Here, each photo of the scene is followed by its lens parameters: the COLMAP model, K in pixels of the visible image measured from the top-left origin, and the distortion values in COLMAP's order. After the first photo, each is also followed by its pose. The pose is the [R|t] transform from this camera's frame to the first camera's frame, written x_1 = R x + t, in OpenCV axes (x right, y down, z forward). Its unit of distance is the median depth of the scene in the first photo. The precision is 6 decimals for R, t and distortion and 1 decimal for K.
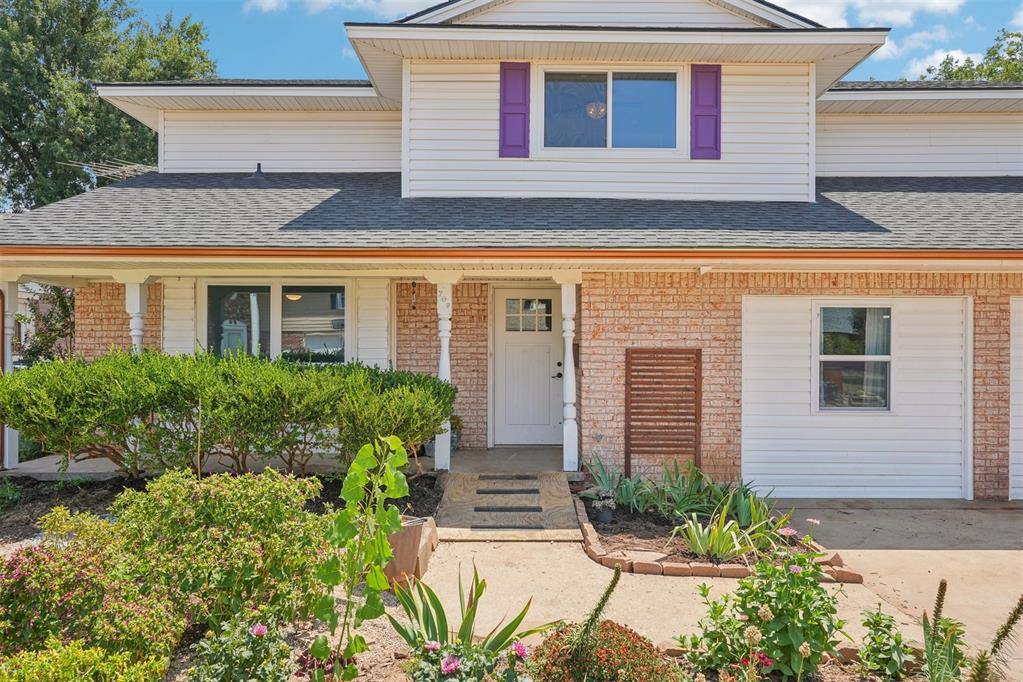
lens RADIAL K [[688.7, 0, 511.6], [0, 688.7, 348.7], [0, 0, 1]] dist [-0.006827, 0.000756]
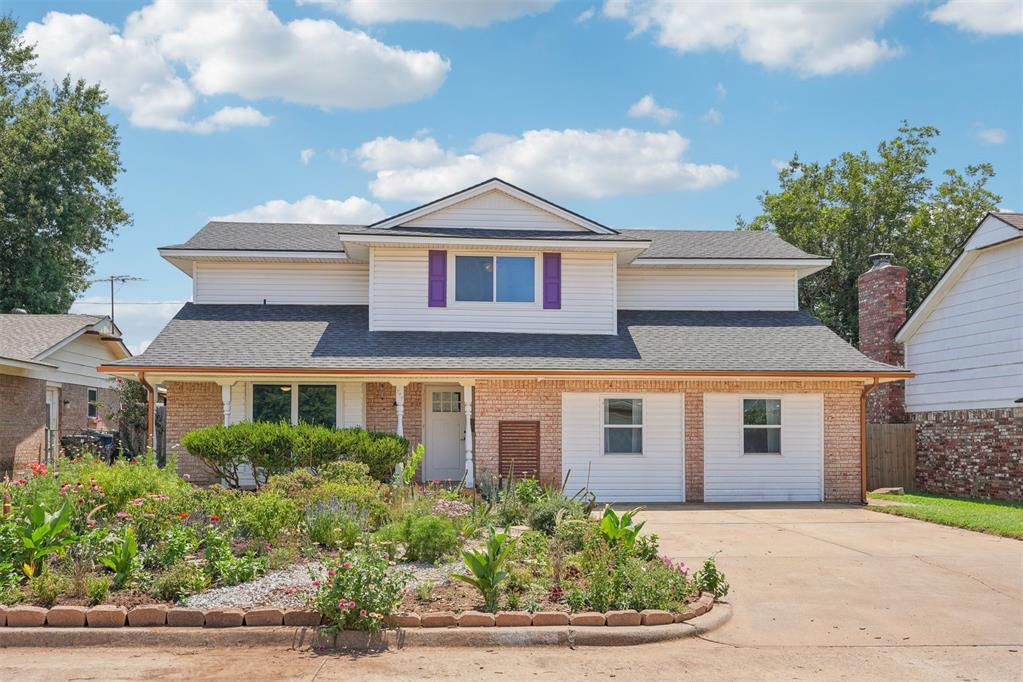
lens RADIAL K [[970.3, 0, 505.6], [0, 970.3, 400.9], [0, 0, 1]] dist [-0.006917, 0.000000]
pose [[0.996365, 0.000026, 0.085192, -0.036805], [0.003178, 0.999293, -0.037468, 0.041769], [-0.085133, 0.037603, 0.995660, -1.539395]]
